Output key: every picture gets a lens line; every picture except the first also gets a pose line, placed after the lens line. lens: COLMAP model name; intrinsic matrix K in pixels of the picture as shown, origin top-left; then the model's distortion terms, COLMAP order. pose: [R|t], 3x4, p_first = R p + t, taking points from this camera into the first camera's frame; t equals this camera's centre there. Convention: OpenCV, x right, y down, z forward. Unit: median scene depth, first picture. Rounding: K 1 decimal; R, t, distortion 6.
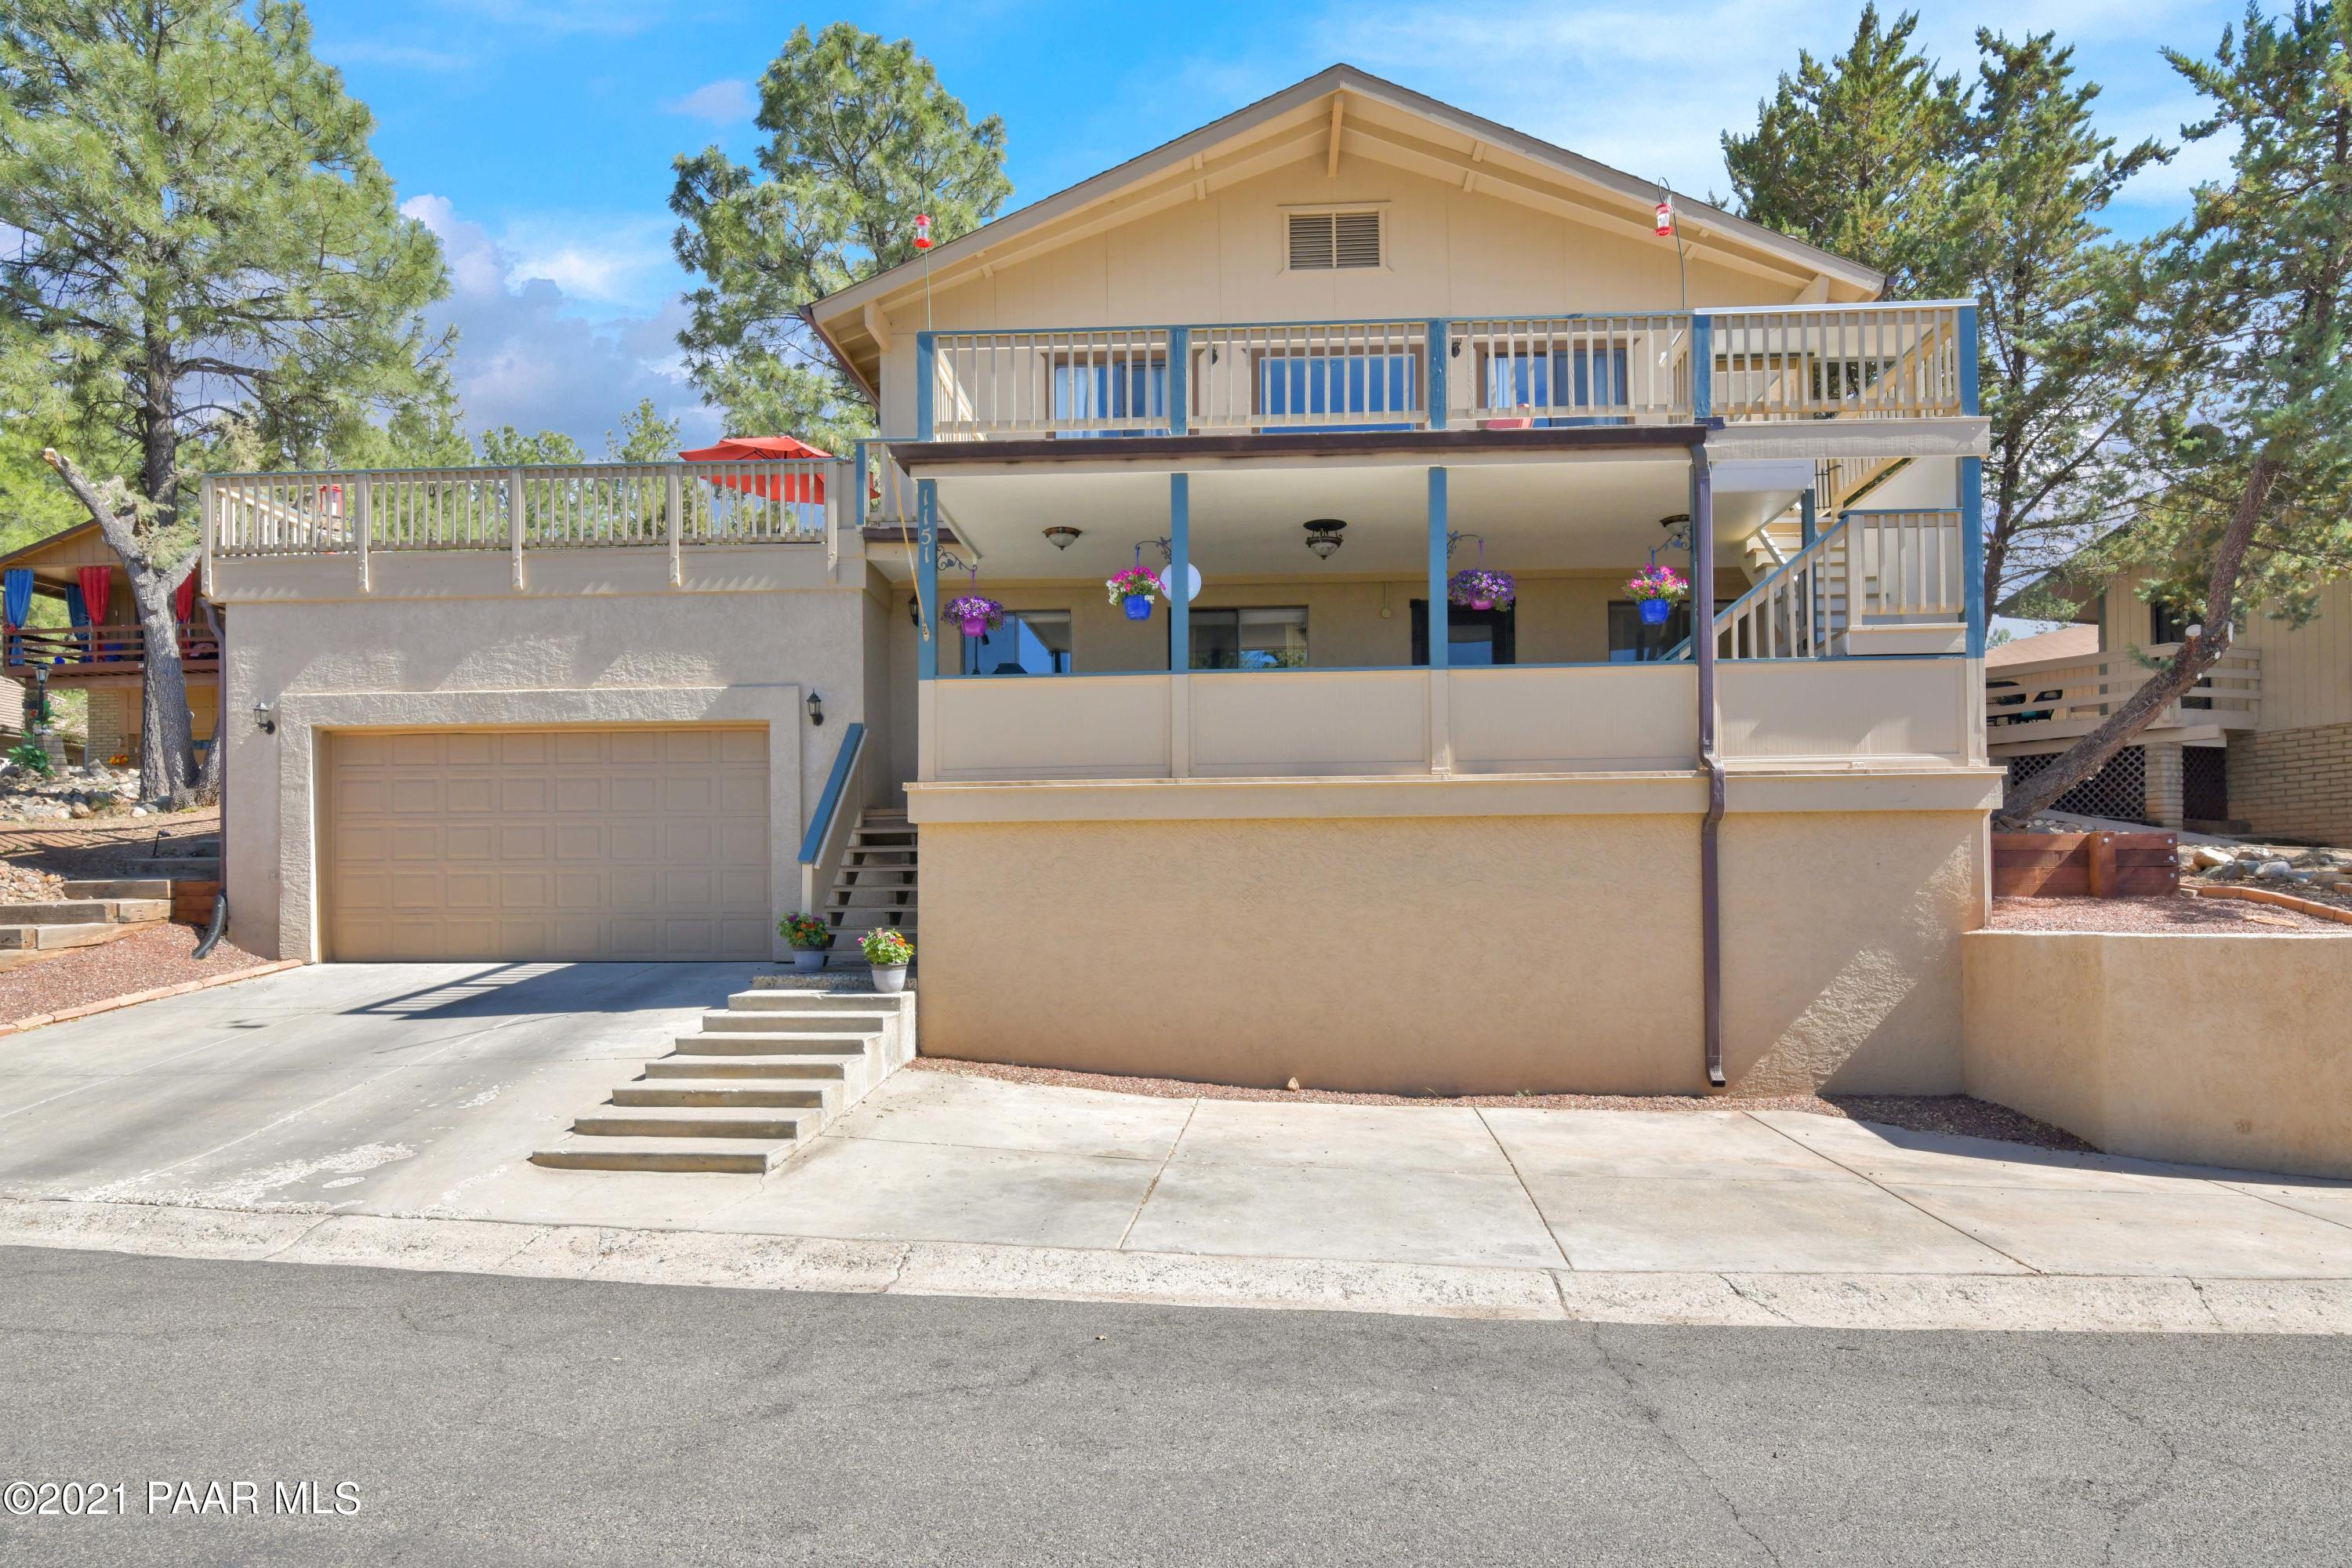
lens RADIAL K [[1483.1, 0, 1181.6], [0, 1483.1, 929.6], [0, 0, 1]] dist [-0.004040, -0.003294]
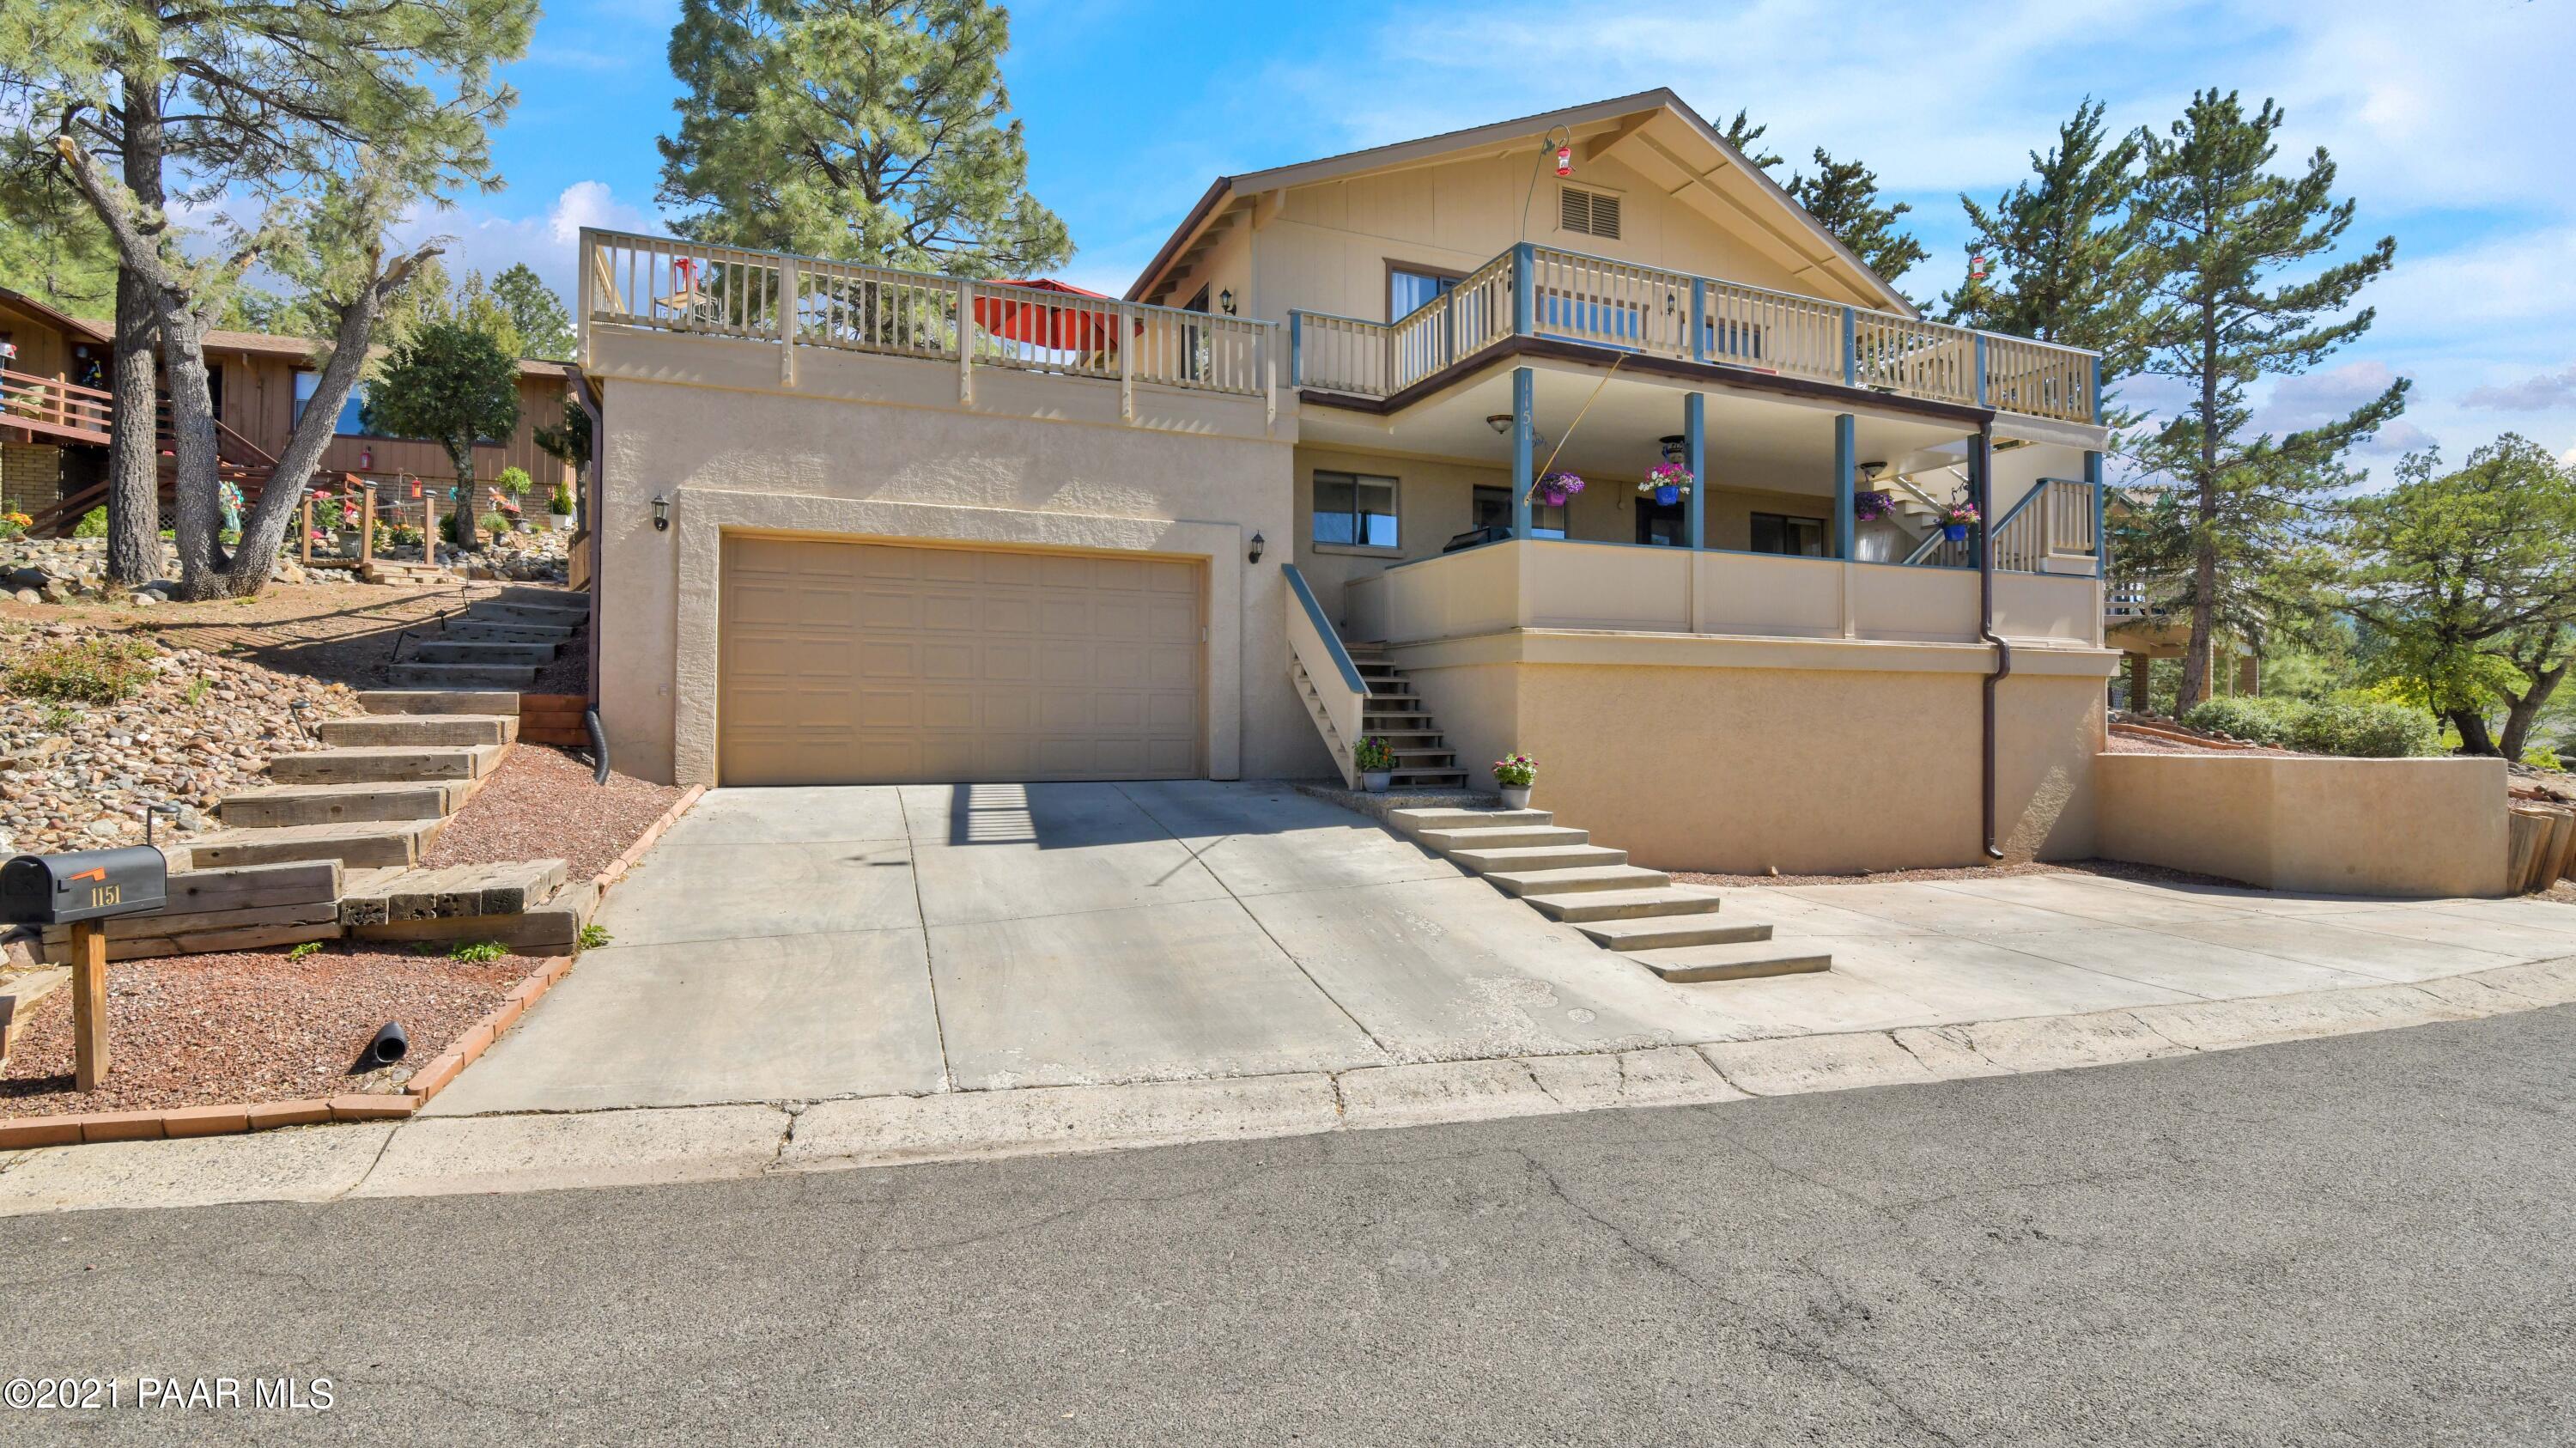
lens RADIAL K [[1205.8, 0, 1288.2], [0, 1205.8, 725.5], [0, 0, 1]] dist [-0.020141, 0.000869]
pose [[0.894356, 0.006583, 0.447307, -0.613189], [-0.004769, 0.999975, -0.005181, -0.013387], [-0.447330, 0.002500, 0.894365, 0.190824]]
